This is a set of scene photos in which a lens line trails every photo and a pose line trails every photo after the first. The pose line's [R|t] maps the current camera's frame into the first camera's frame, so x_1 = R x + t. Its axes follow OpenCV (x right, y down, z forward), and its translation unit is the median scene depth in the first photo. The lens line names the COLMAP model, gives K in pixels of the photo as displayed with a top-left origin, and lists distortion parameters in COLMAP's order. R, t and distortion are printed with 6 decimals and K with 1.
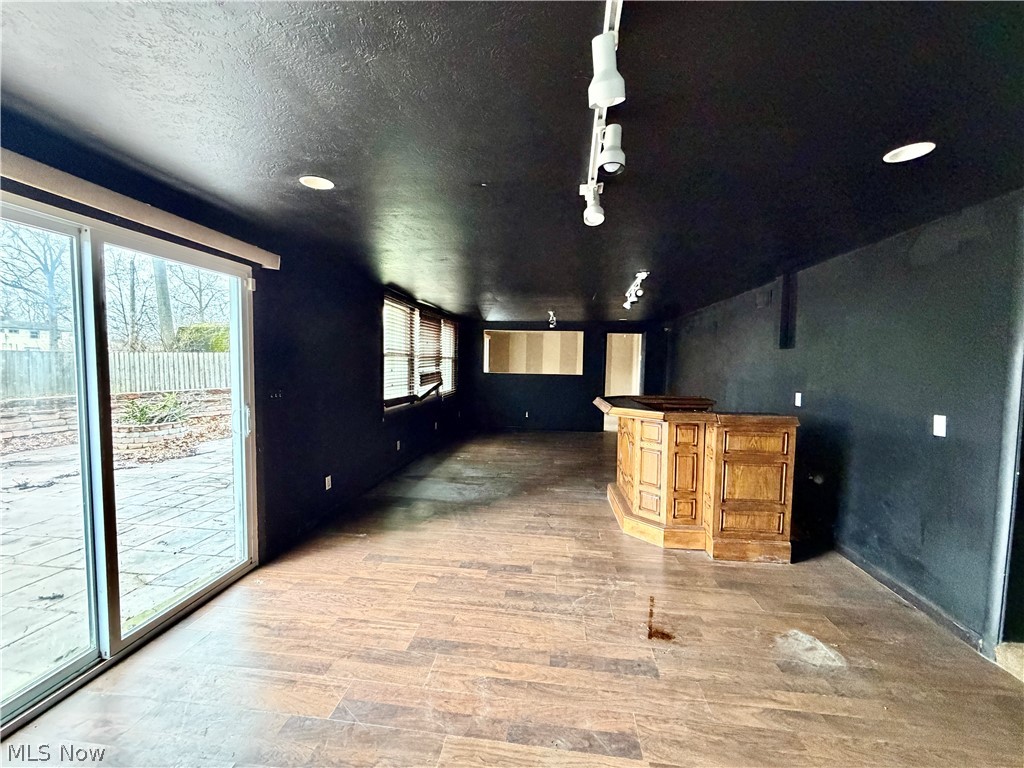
lens RADIAL K [[405.1, 0, 512.0], [0, 405.1, 384.0], [0, 0, 1]] dist [0.001615, 0.000152]
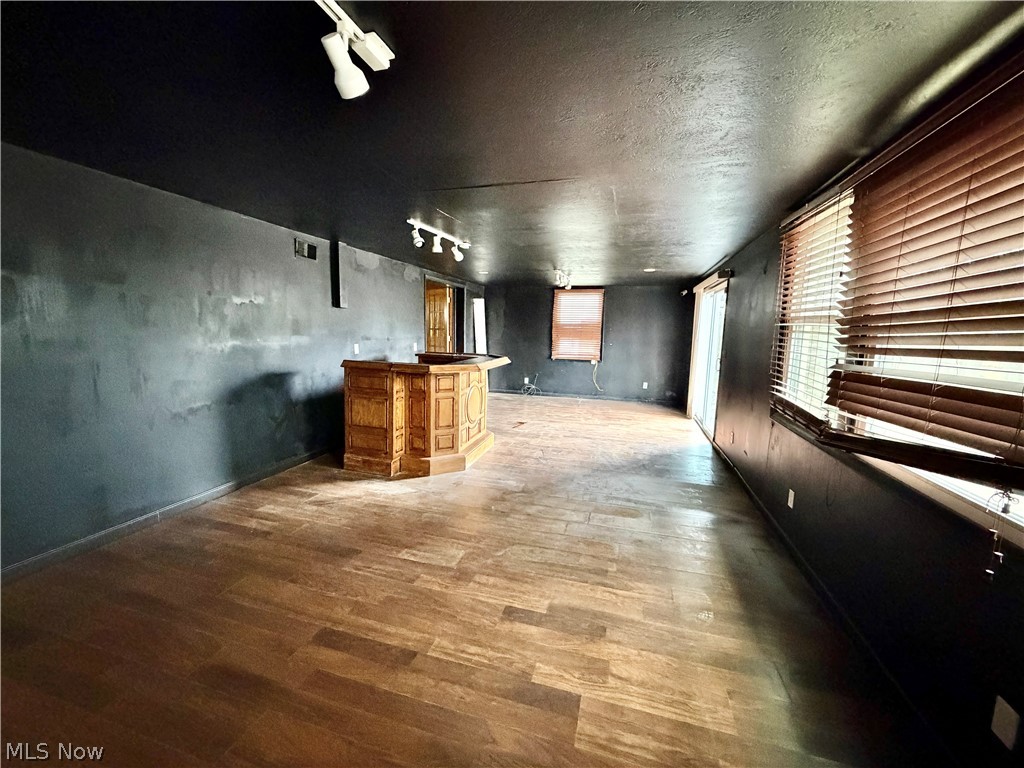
lens RADIAL K [[405.1, 0, 512.0], [0, 405.1, 384.0], [0, 0, 1]] dist [0.001615, 0.000152]
pose [[-0.984271, -0.054284, 0.168120, -0.017398], [-0.024106, 0.983991, 0.176583, -0.089920], [-0.175014, 0.169753, -0.969822, 2.048062]]
